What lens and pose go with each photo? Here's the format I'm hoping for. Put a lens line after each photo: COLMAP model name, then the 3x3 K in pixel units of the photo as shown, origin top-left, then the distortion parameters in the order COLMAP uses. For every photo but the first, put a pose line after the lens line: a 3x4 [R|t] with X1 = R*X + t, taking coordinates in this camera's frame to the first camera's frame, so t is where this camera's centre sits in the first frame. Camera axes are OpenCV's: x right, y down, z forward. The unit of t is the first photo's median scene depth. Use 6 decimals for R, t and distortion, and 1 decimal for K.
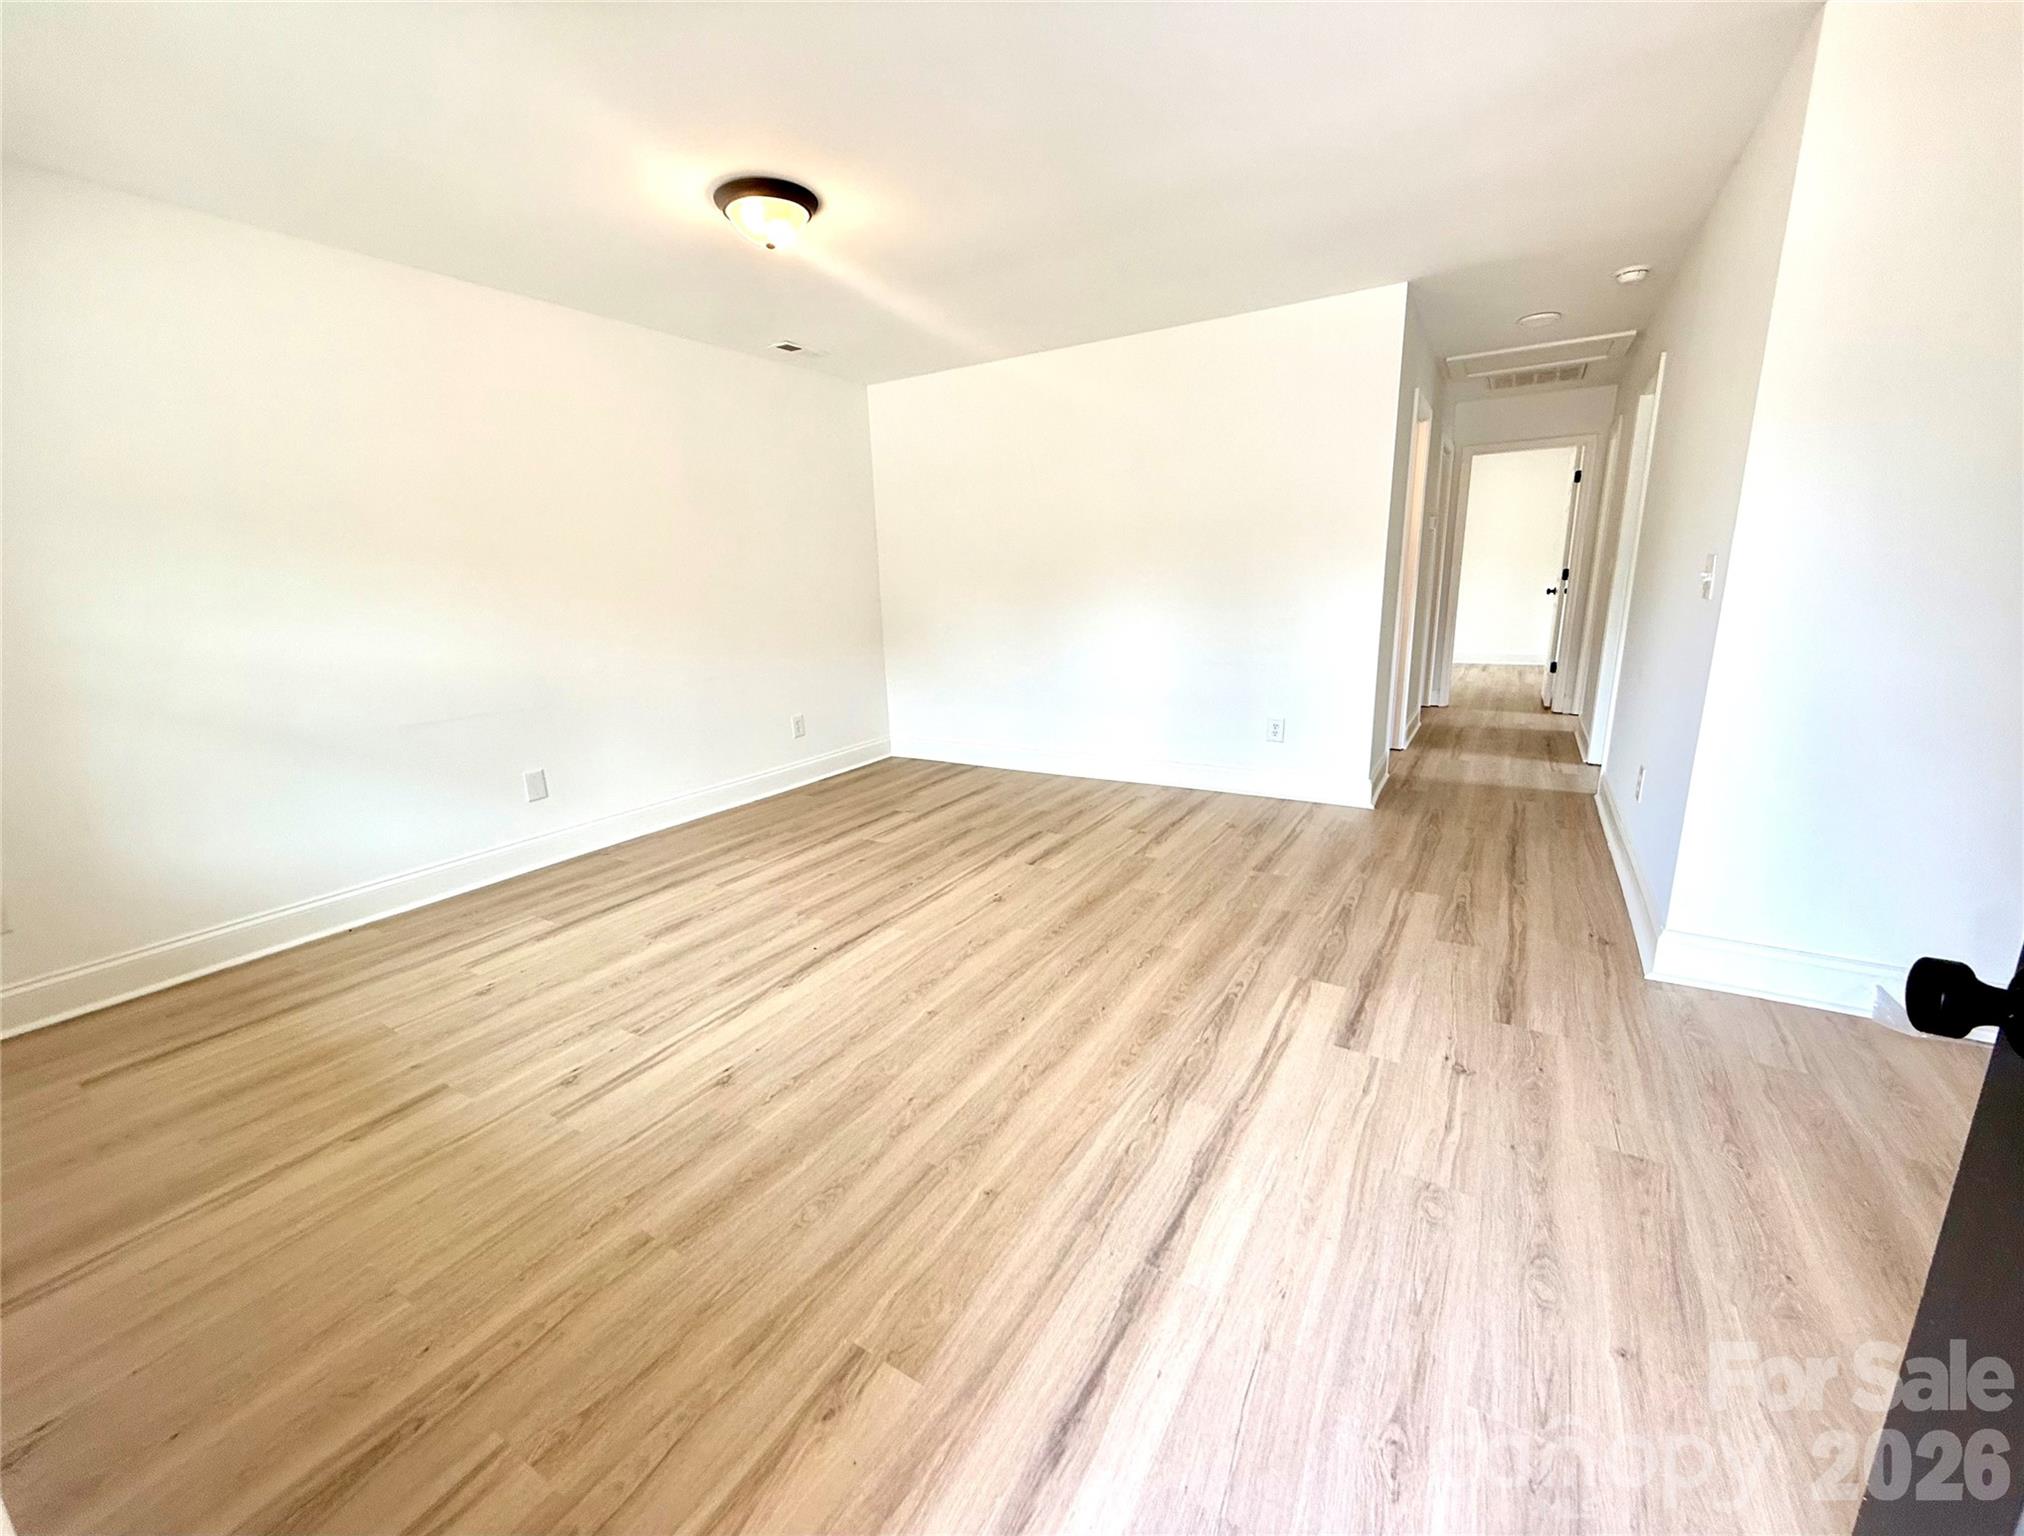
lens RADIAL K [[813.7, 0, 995.1], [0, 813.7, 774.9], [0, 0, 1]] dist [-0.001623, -0.000406]
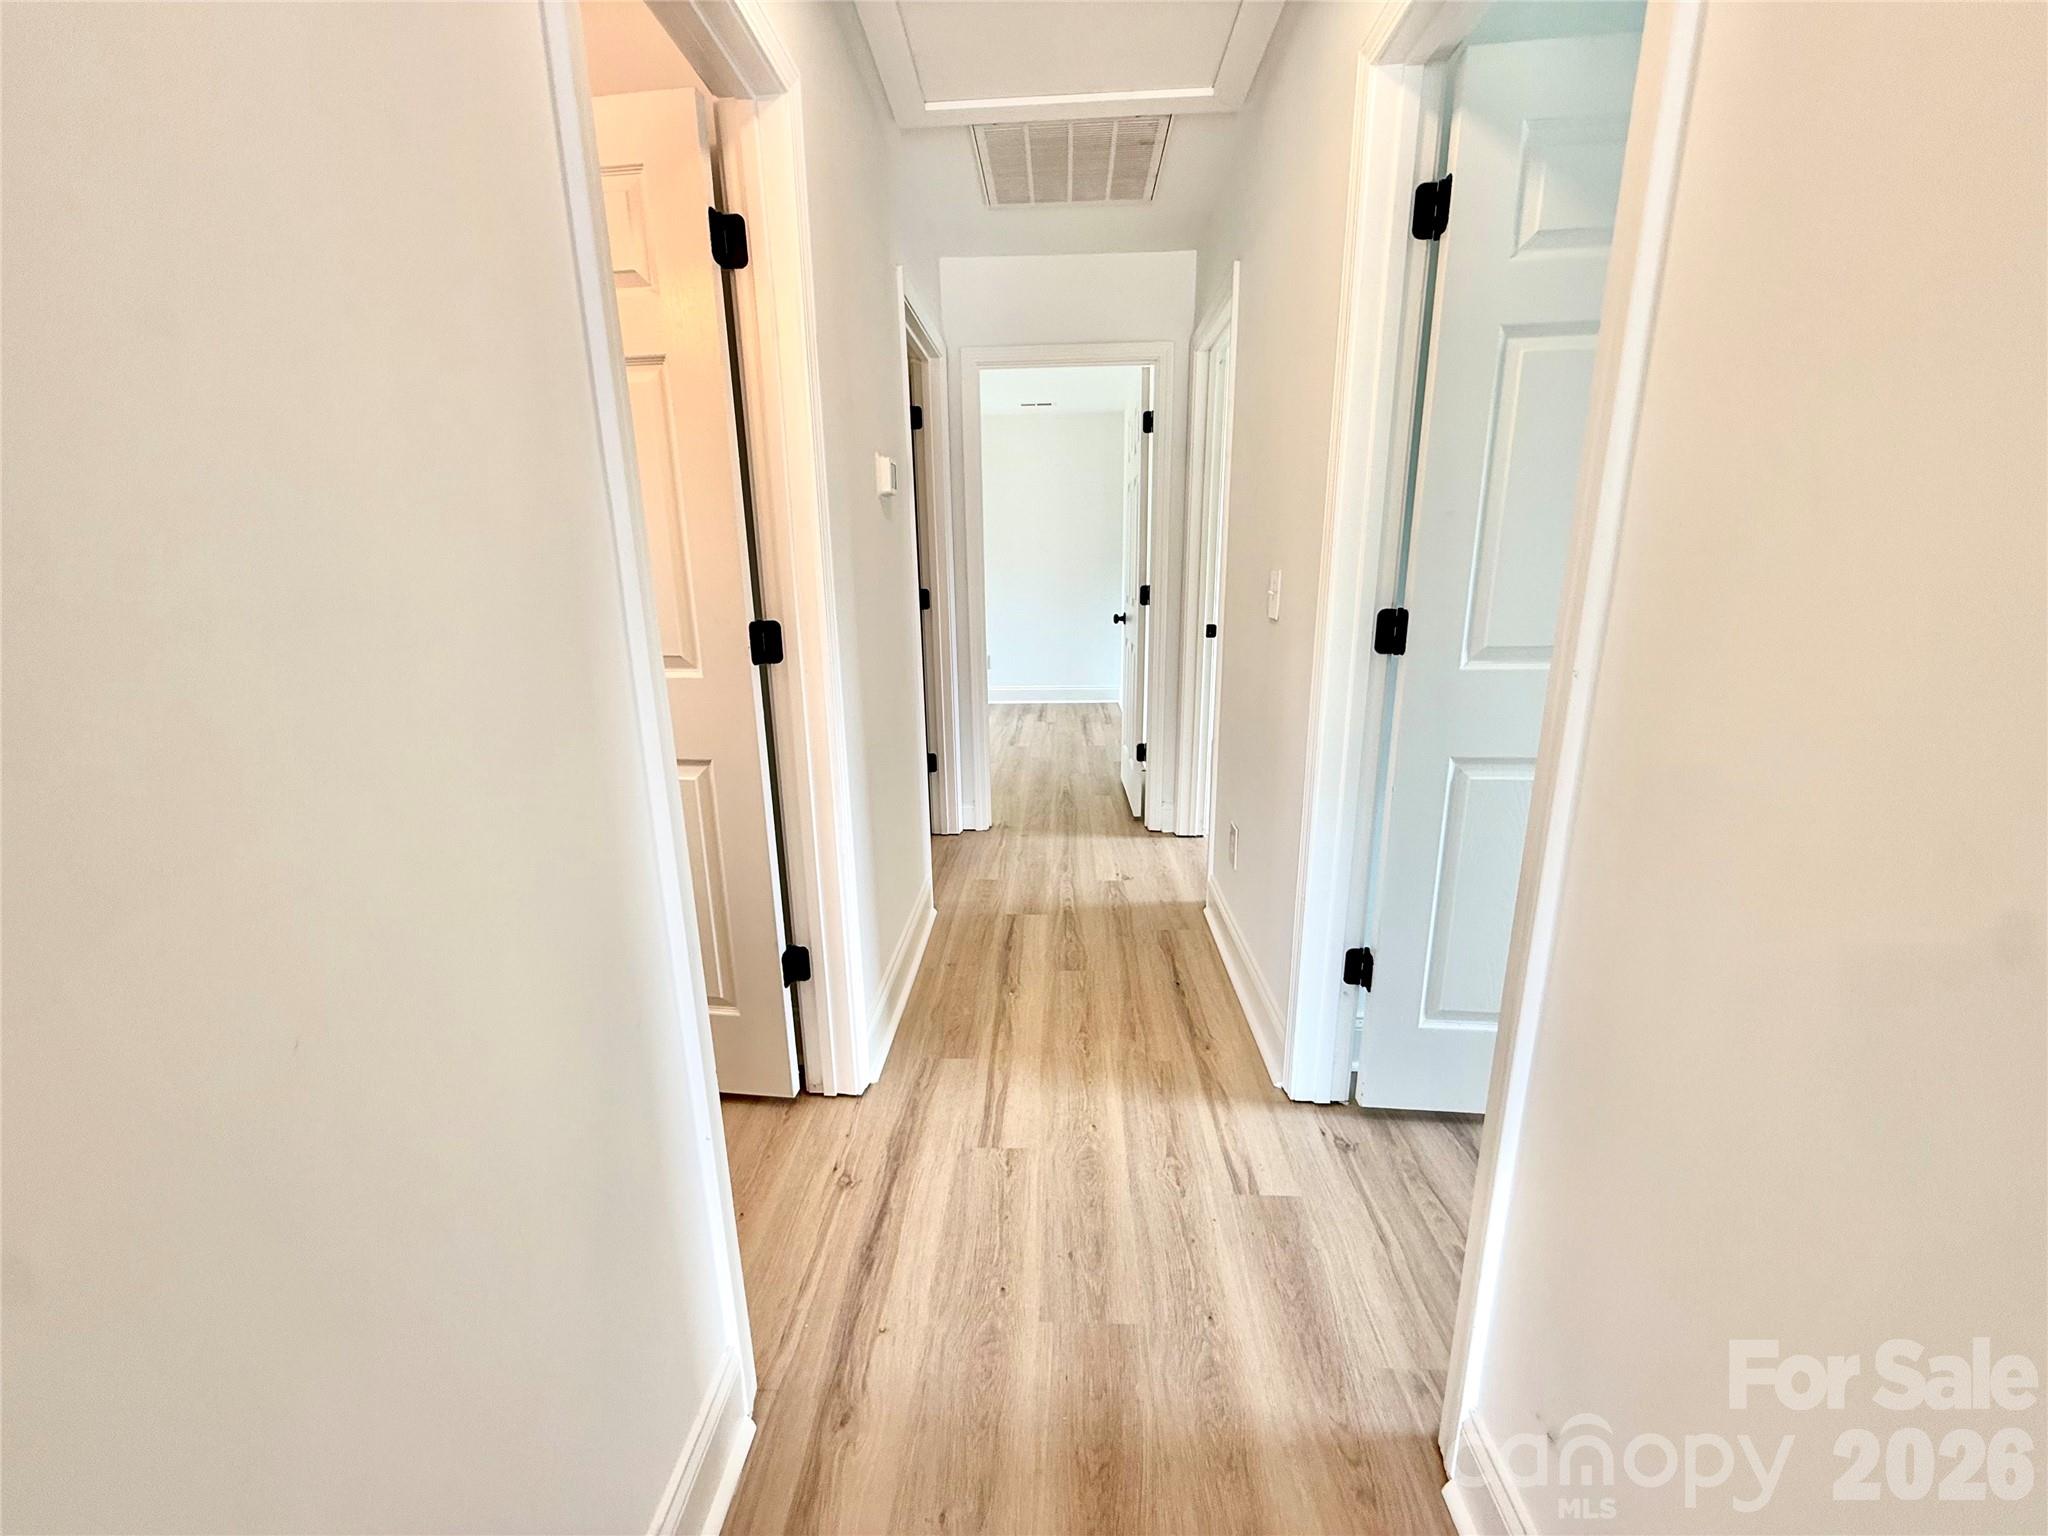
lens RADIAL K [[814.9, 0, 1018.3], [0, 814.9, 773.0], [0, 0, 1]] dist [-0.001604, 0.000242]
pose [[0.872607, -0.108635, 0.476188, 0.324945], [0.105126, 0.993874, 0.034096, -0.145921], [-0.476975, 0.020307, 0.878682, 0.521328]]
